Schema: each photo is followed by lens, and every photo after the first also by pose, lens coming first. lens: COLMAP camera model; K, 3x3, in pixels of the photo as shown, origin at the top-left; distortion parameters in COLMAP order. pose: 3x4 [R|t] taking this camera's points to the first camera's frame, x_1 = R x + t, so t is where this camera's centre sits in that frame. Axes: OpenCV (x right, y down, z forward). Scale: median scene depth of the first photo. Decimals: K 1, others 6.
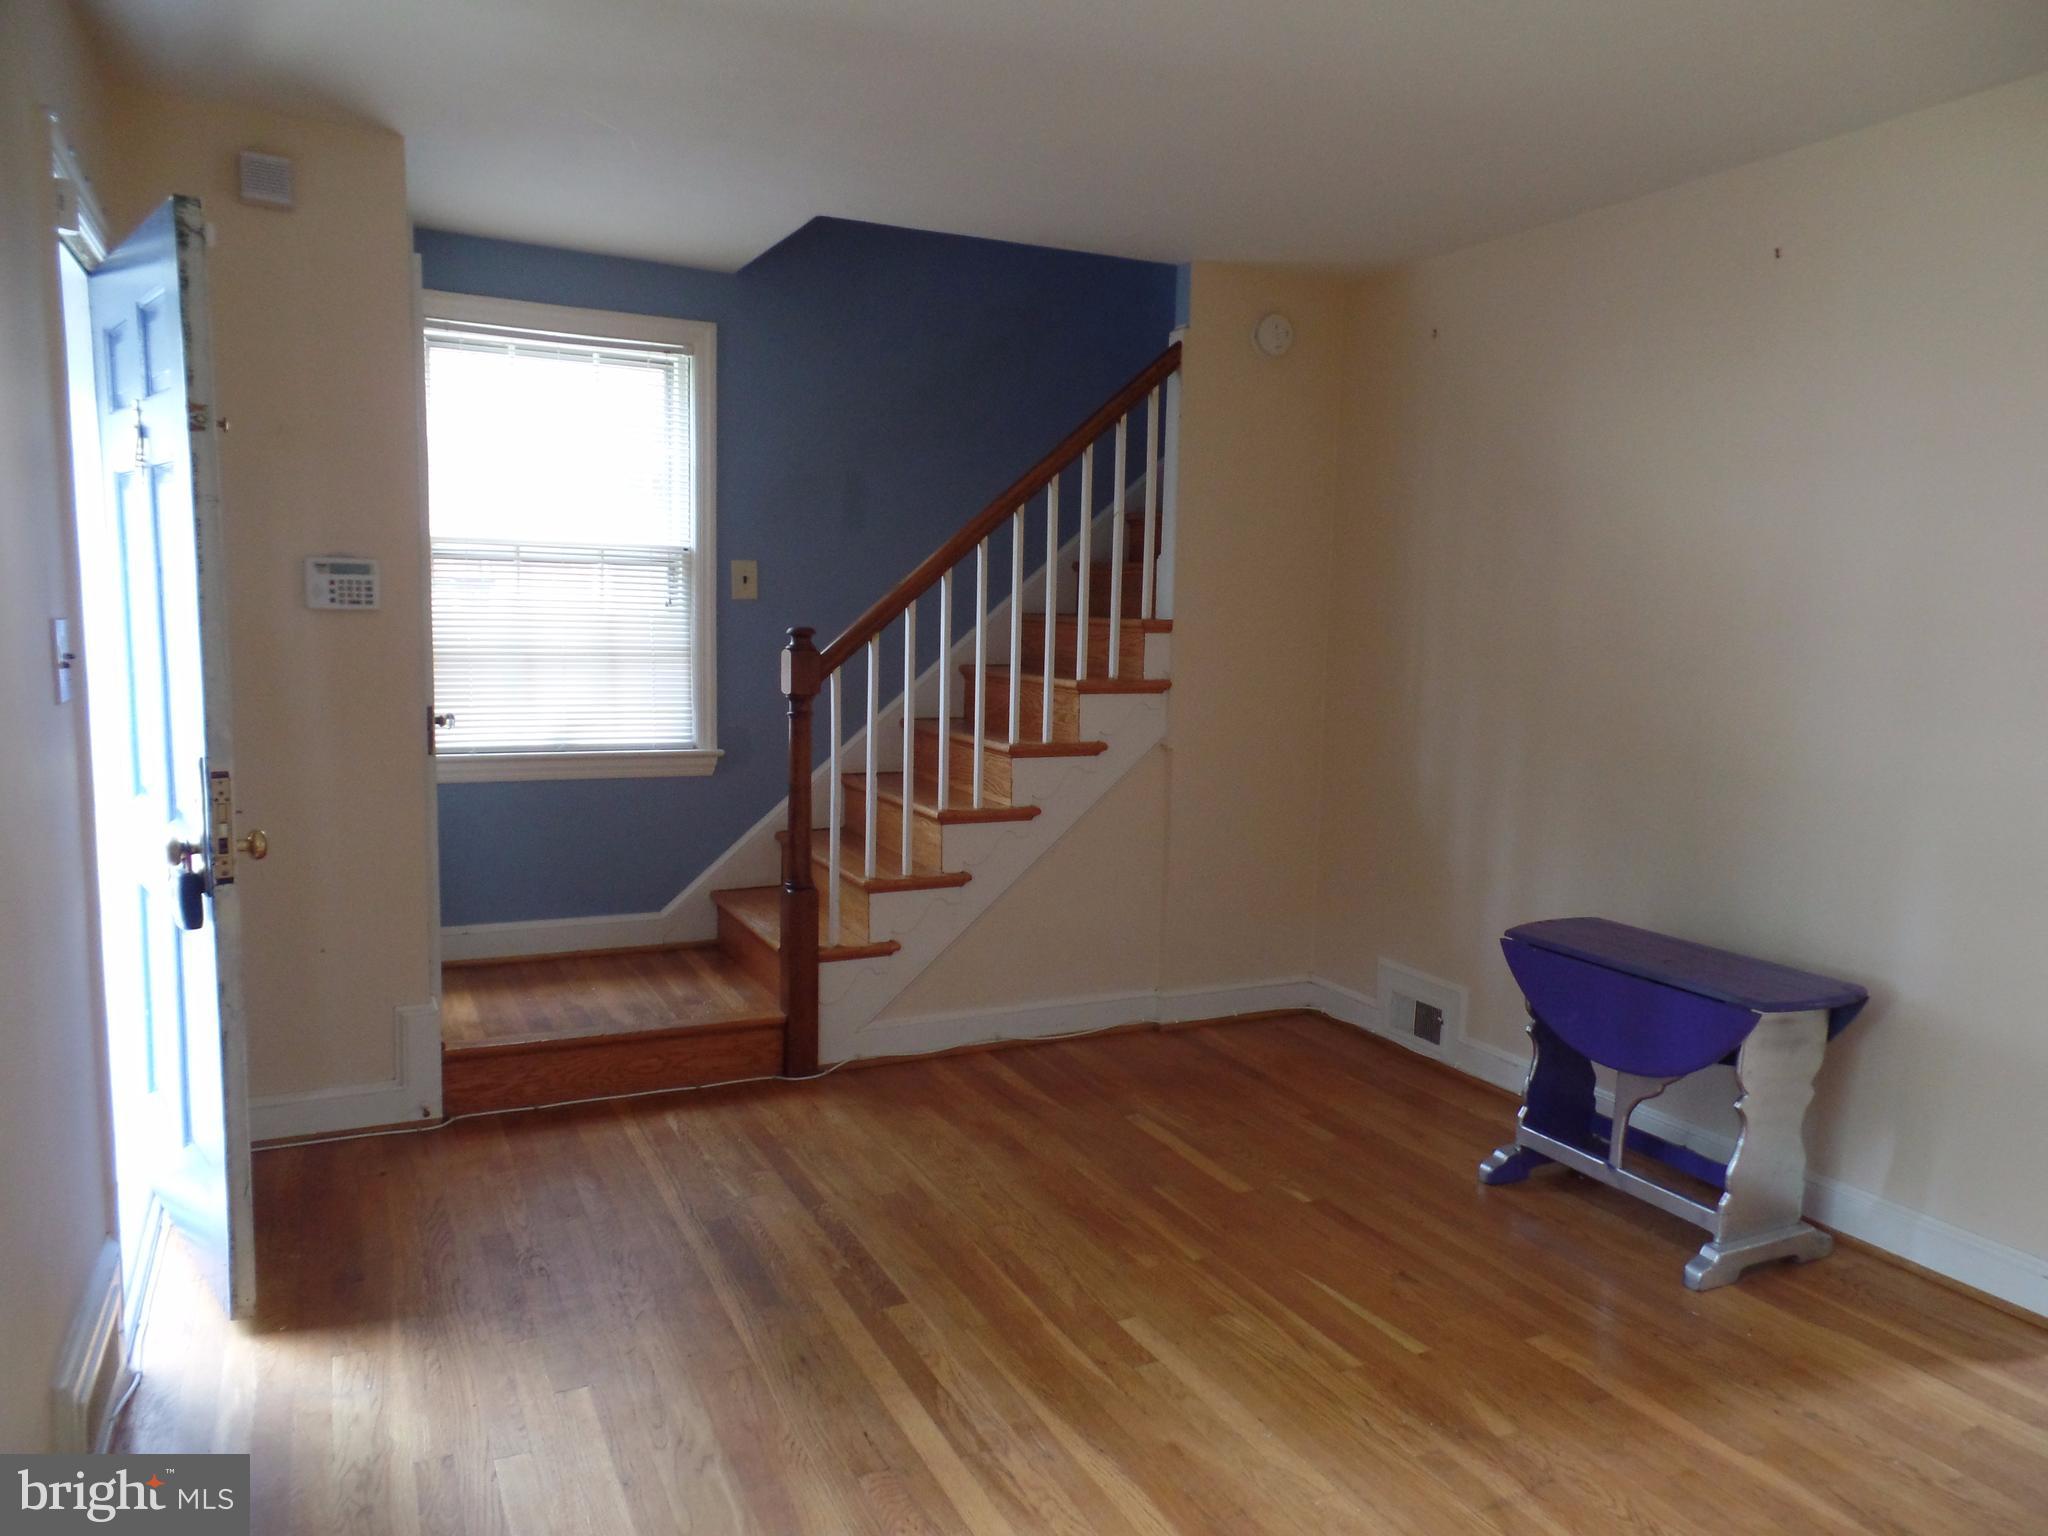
lens RADIAL K [[1409.7, 0, 1037.2], [0, 1409.7, 781.3], [0, 0, 1]] dist [-0.003635, -0.001718]
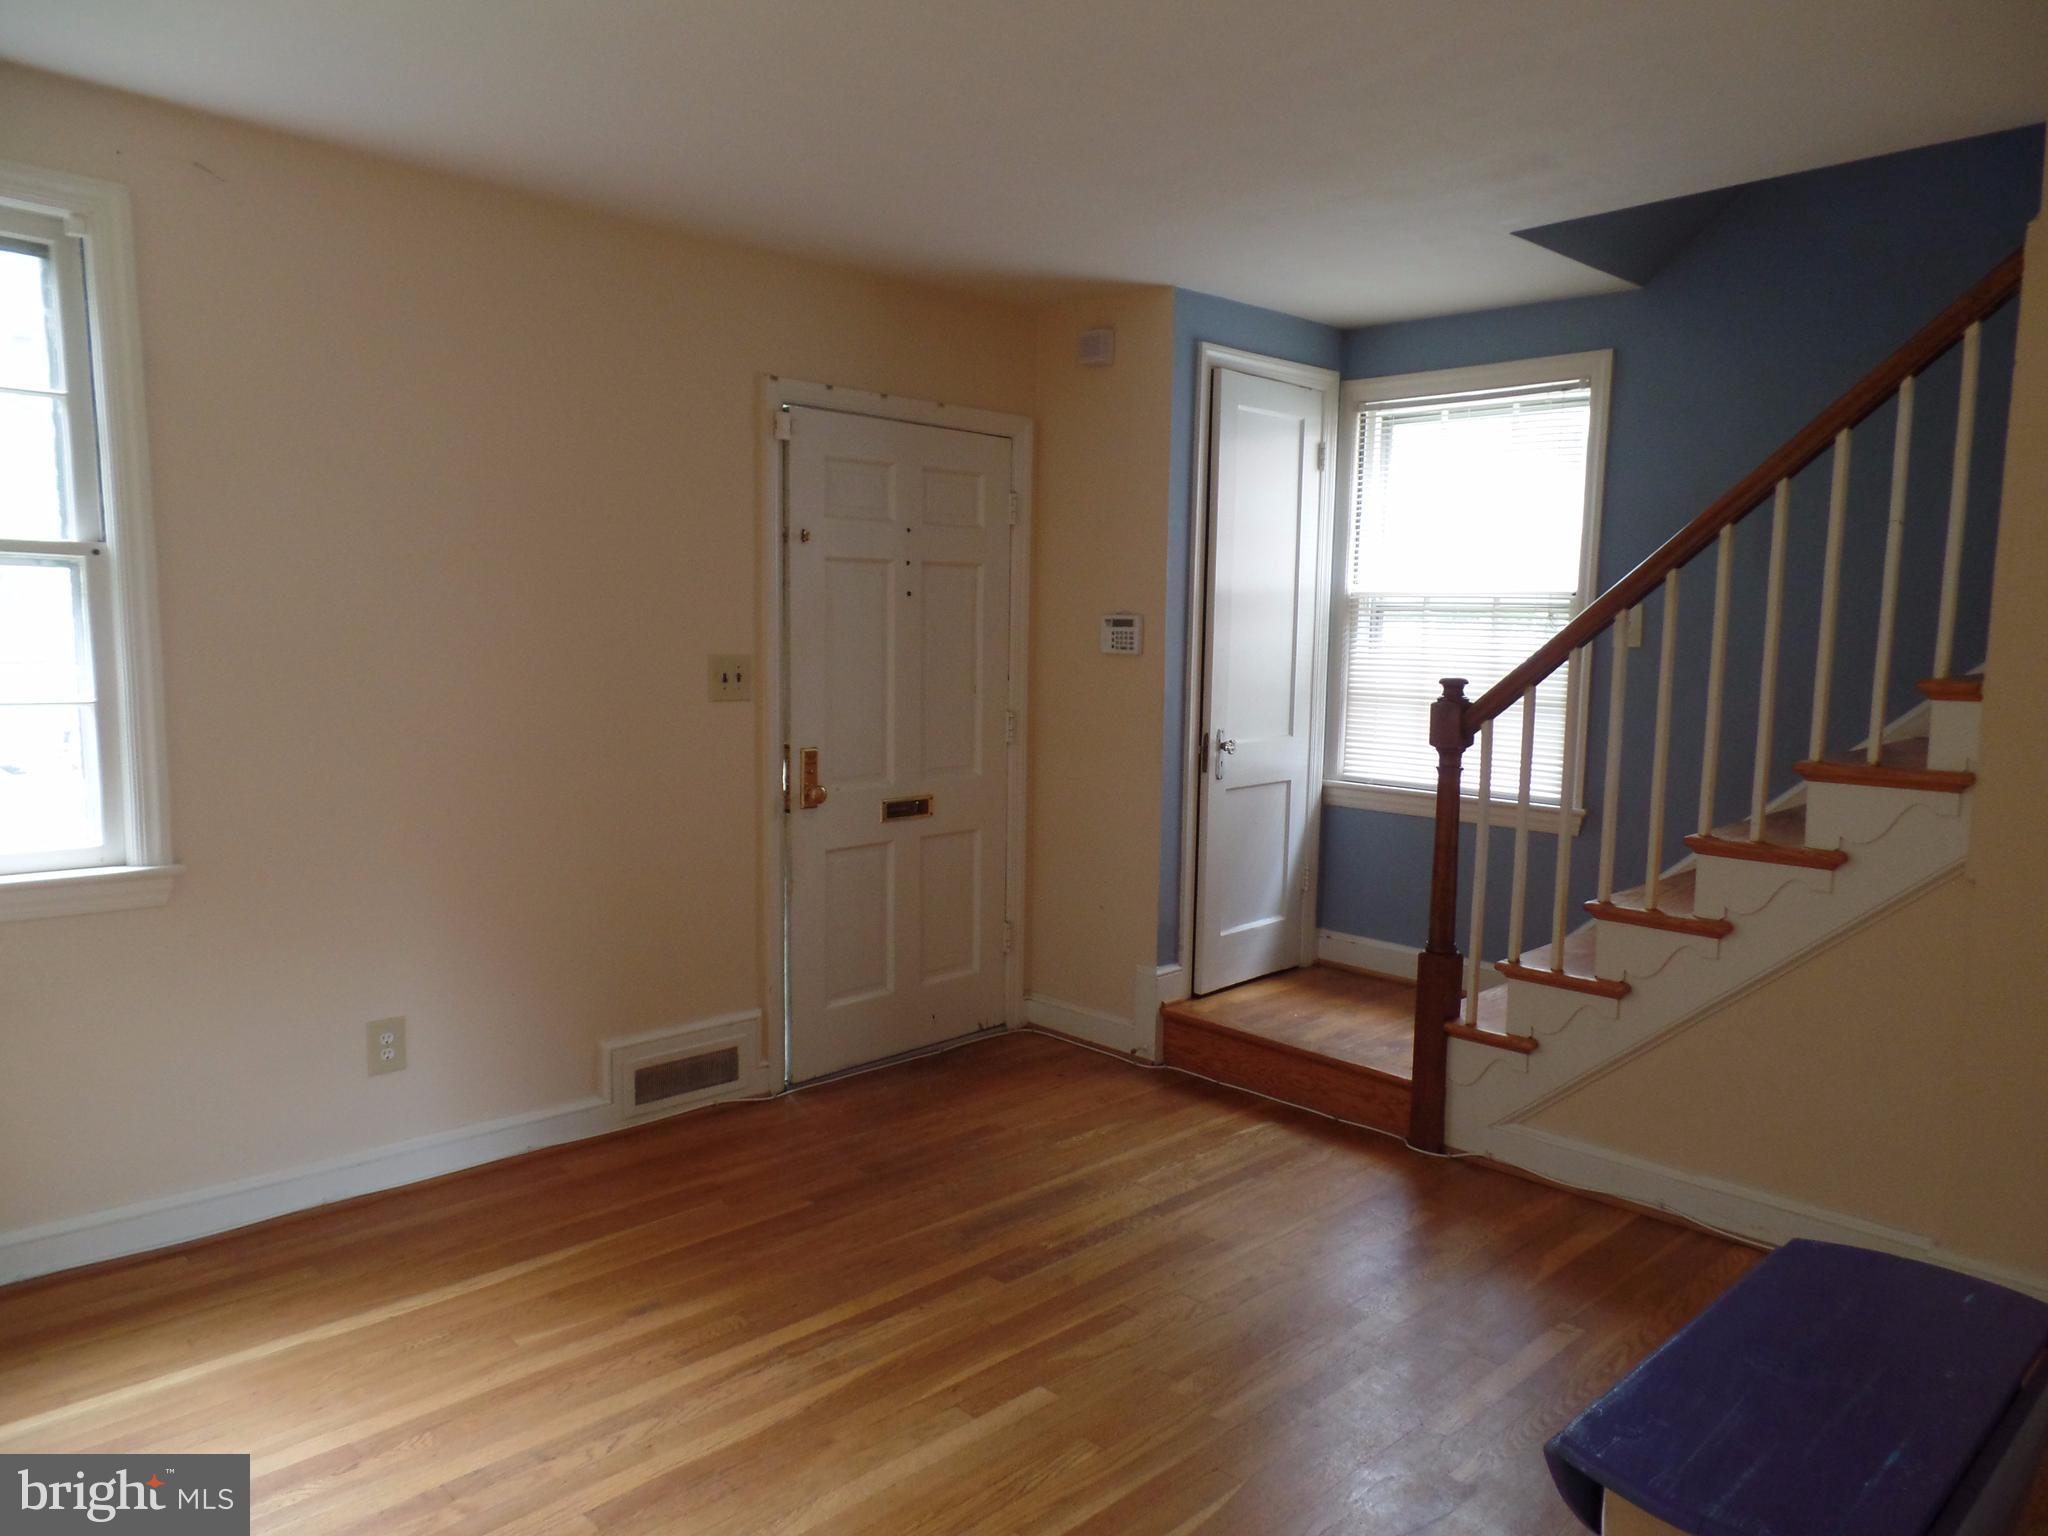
lens RADIAL K [[1409.7, 0, 1033.9], [0, 1409.7, 772.0], [0, 0, 1]] dist [-0.003635, -0.001718]
pose [[0.308514, 0.086438, -0.947284, 0.642959], [-0.122423, 0.991189, 0.050573, -0.058923], [0.943309, 0.100367, 0.316378, 0.440872]]
